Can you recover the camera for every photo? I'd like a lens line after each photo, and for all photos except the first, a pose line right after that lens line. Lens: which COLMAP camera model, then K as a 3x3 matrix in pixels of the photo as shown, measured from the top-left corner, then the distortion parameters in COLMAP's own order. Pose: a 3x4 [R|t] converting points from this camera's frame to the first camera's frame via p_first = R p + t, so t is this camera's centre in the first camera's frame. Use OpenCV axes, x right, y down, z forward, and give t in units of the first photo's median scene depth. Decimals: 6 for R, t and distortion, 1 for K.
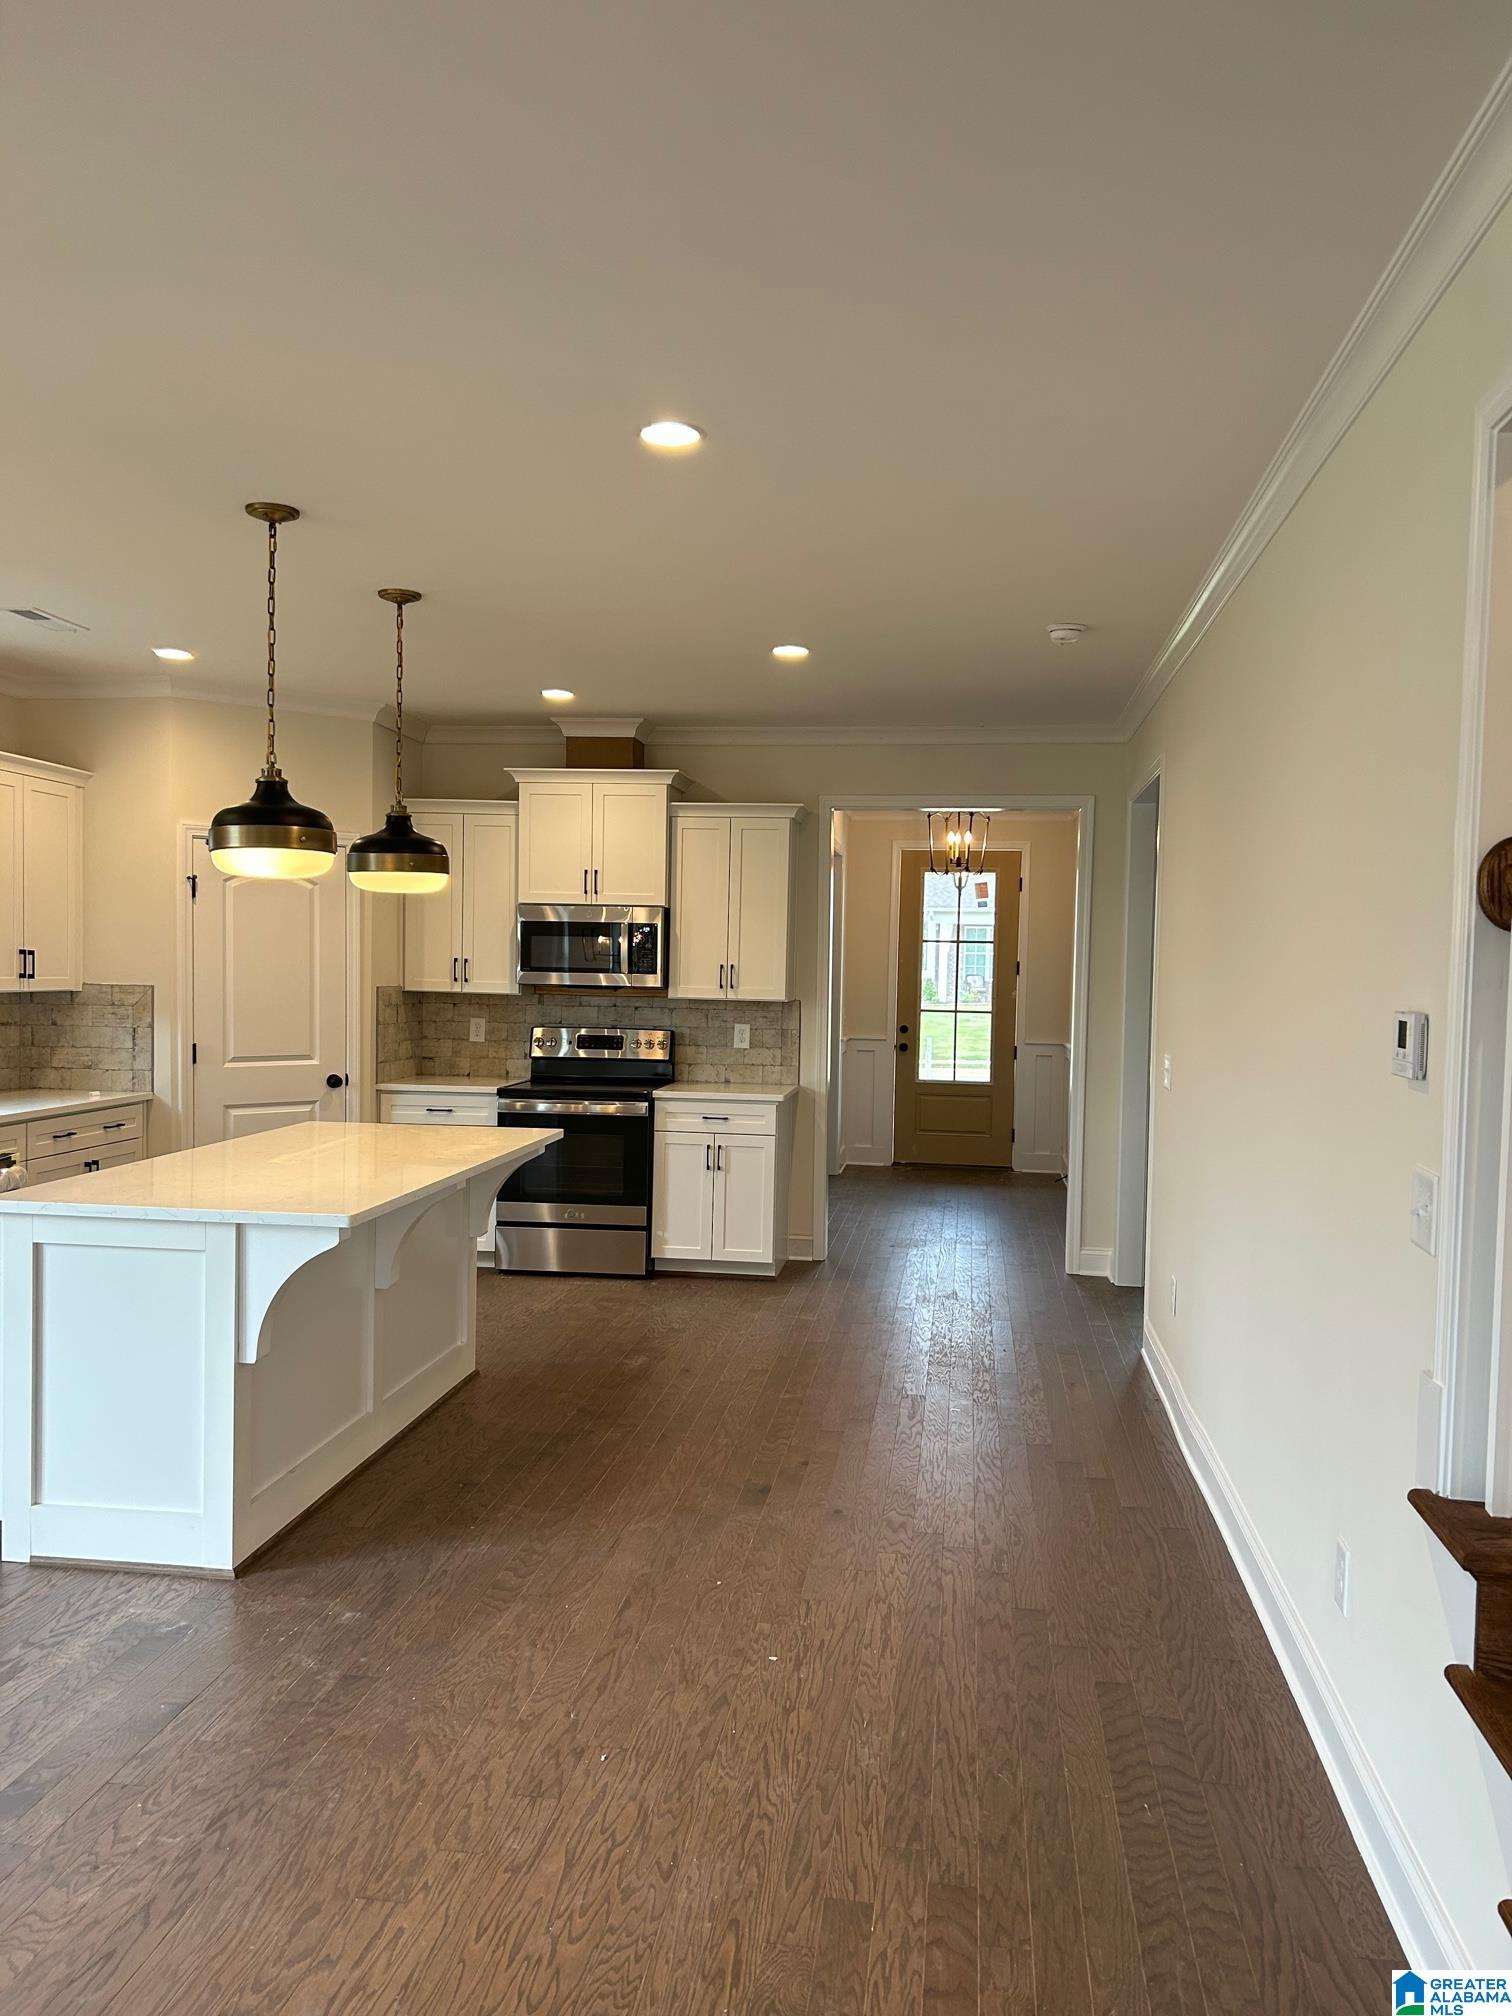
lens RADIAL K [[1525.1, 0, 756.0], [0, 1525.1, 1008.0], [0, 0, 1]] dist [0.099503, -0.147665]
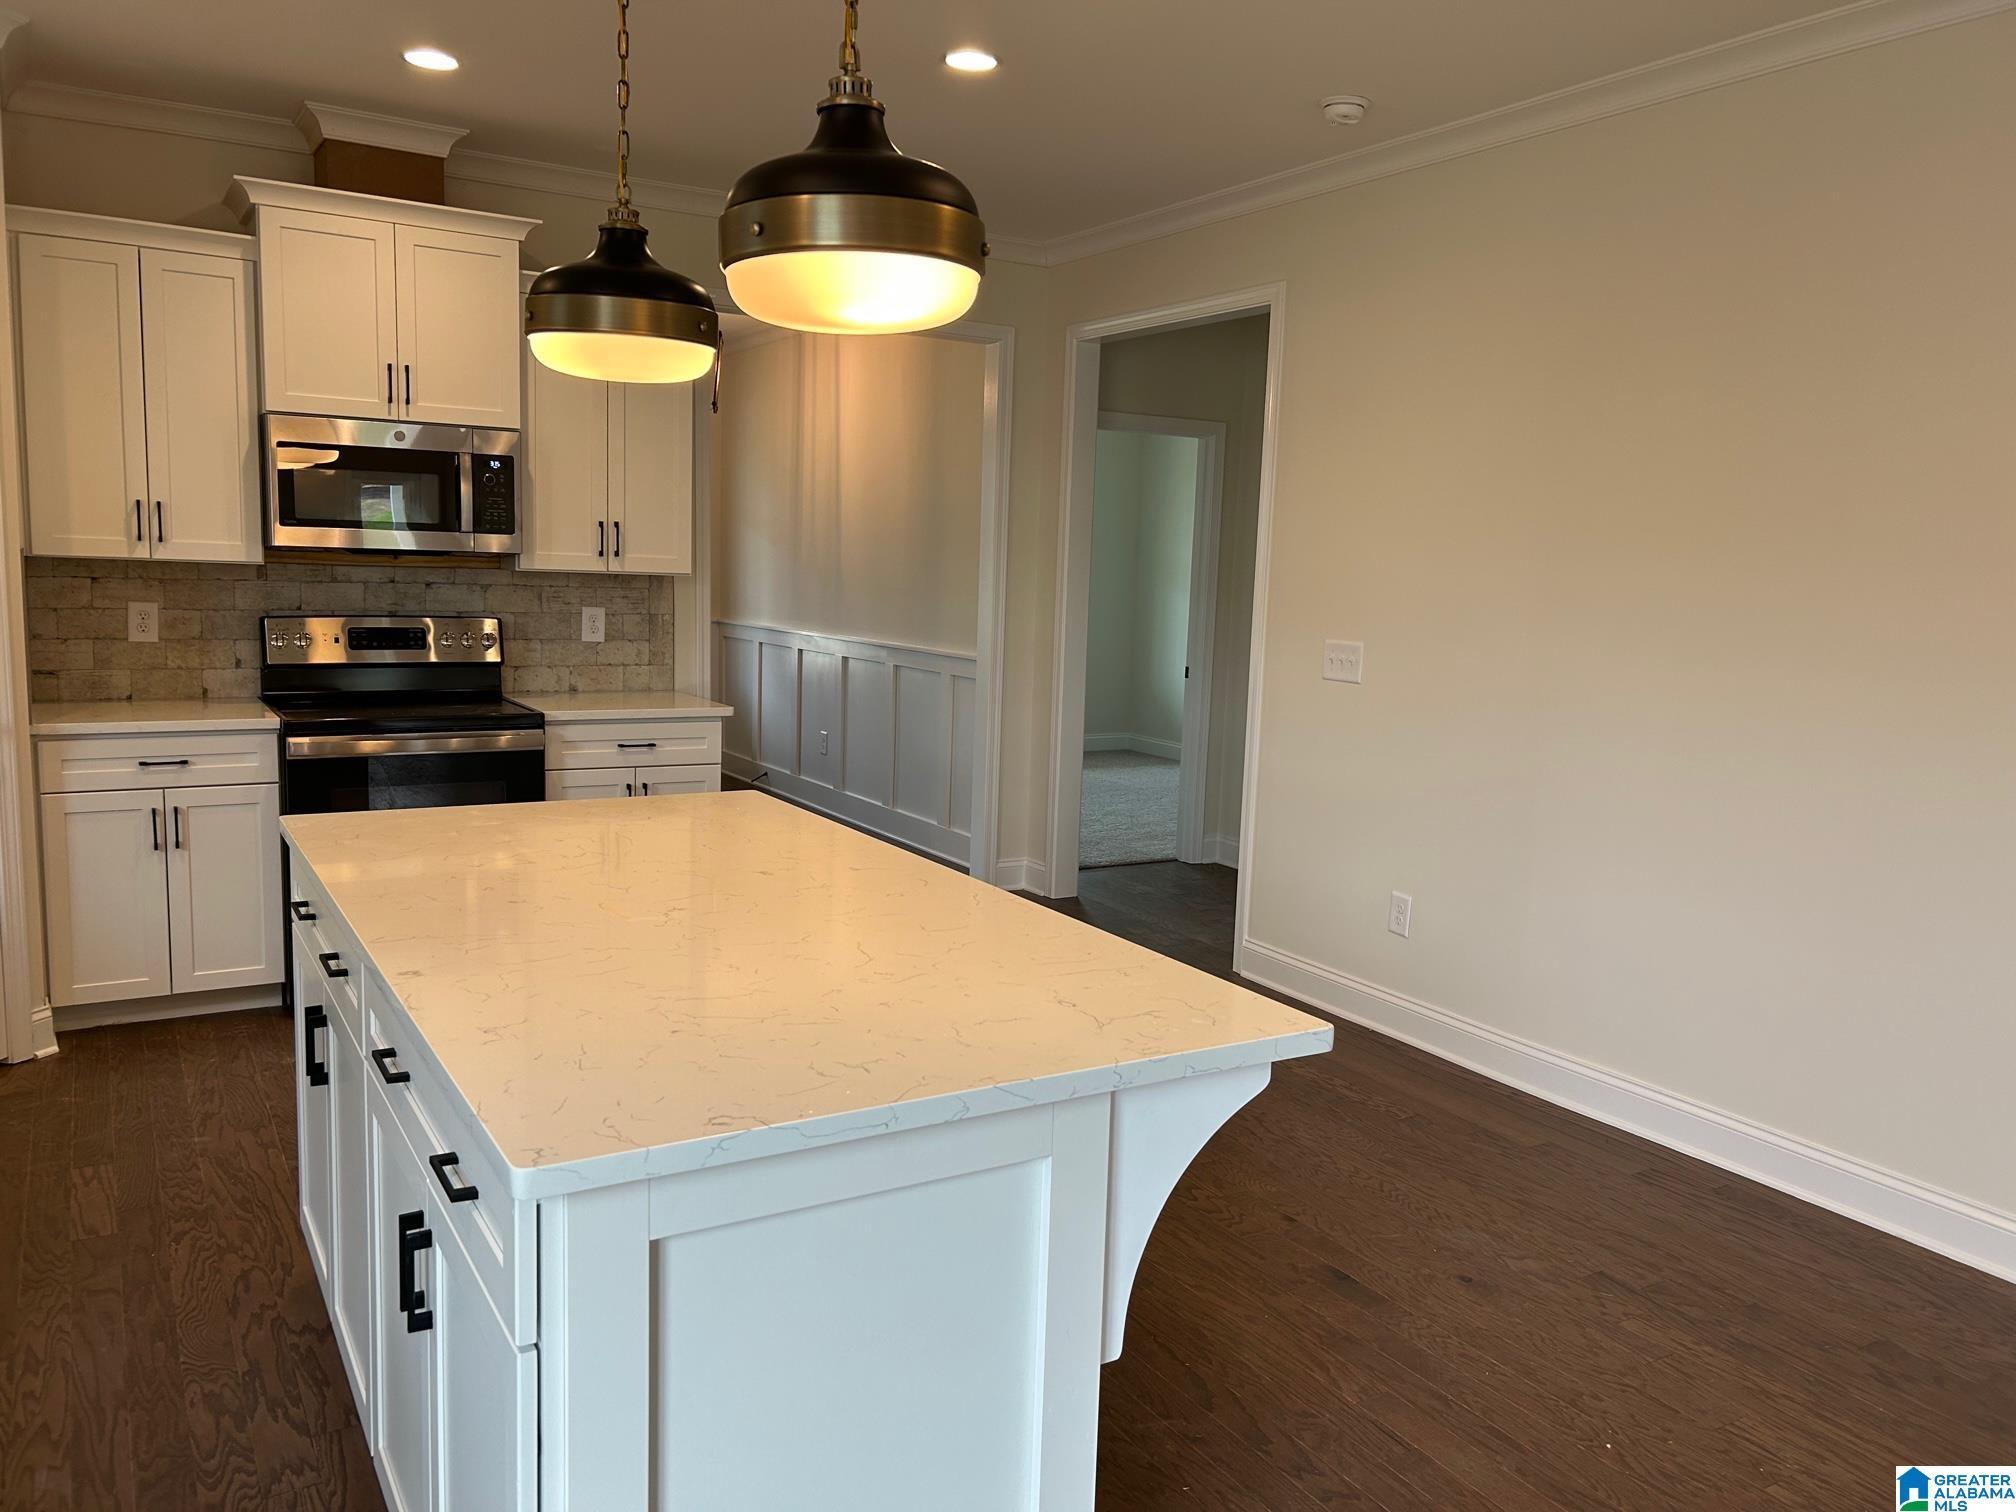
lens RADIAL K [[1528.5, 0, 1008.0], [0, 1528.5, 756.0], [0, 0, 1]] dist [0.003492, 0.004465]
pose [[0.770875, -0.074804, 0.632579, -0.318452], [-0.001952, 0.992798, 0.119780, -0.006290], [-0.636983, -0.093571, 0.765178, 0.338943]]
